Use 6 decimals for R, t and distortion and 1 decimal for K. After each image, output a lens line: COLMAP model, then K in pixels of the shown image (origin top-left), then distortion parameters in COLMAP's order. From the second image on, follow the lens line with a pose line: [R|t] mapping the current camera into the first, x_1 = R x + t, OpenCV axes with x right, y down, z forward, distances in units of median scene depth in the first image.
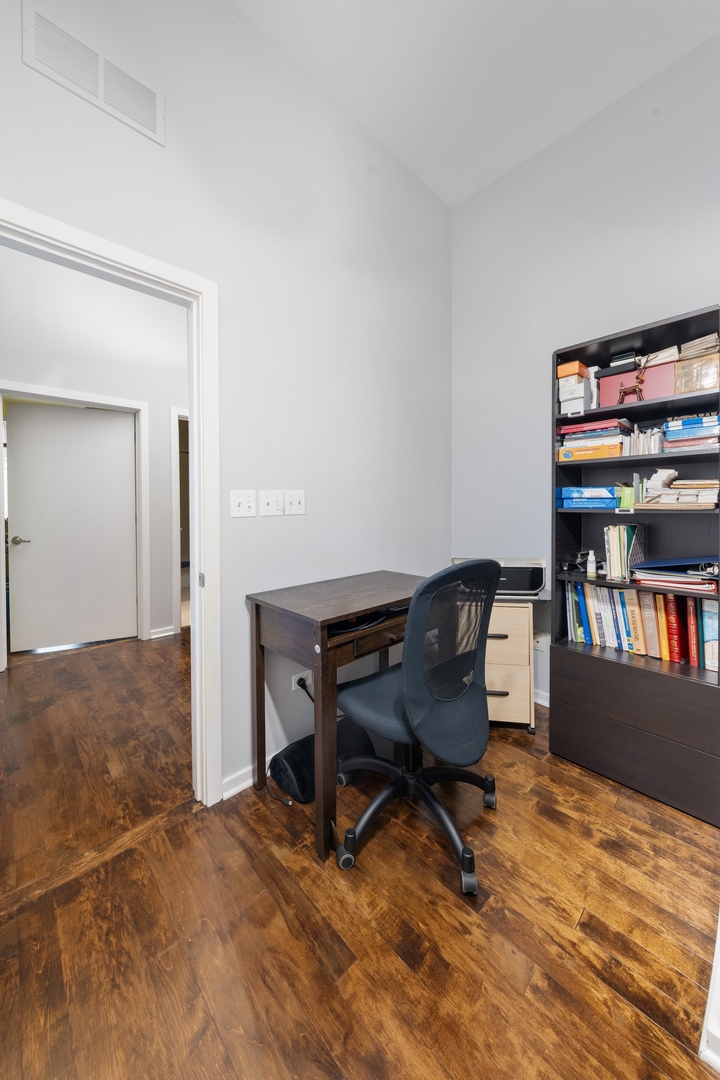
lens RADIAL K [[391.0, 0, 360.0], [0, 391.0, 540.0], [0, 0, 1]] dist [-0.000063, 0.000052]
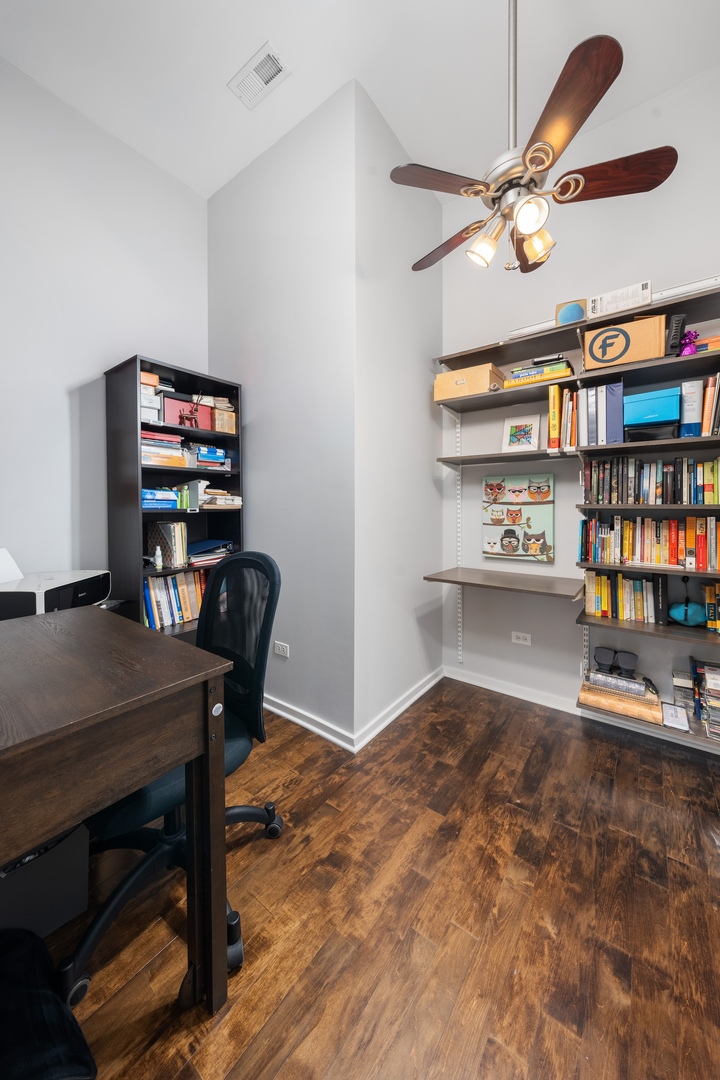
lens RADIAL K [[368.8, 0, 360.0], [0, 368.8, 540.0], [0, 0, 1]] dist [0.000076, 0.000199]
pose [[-0.158883, -0.086176, 0.983529, -0.627436], [0.090889, 0.990677, 0.101485, -0.052511], [-0.983105, 0.105516, -0.149569, 0.666474]]
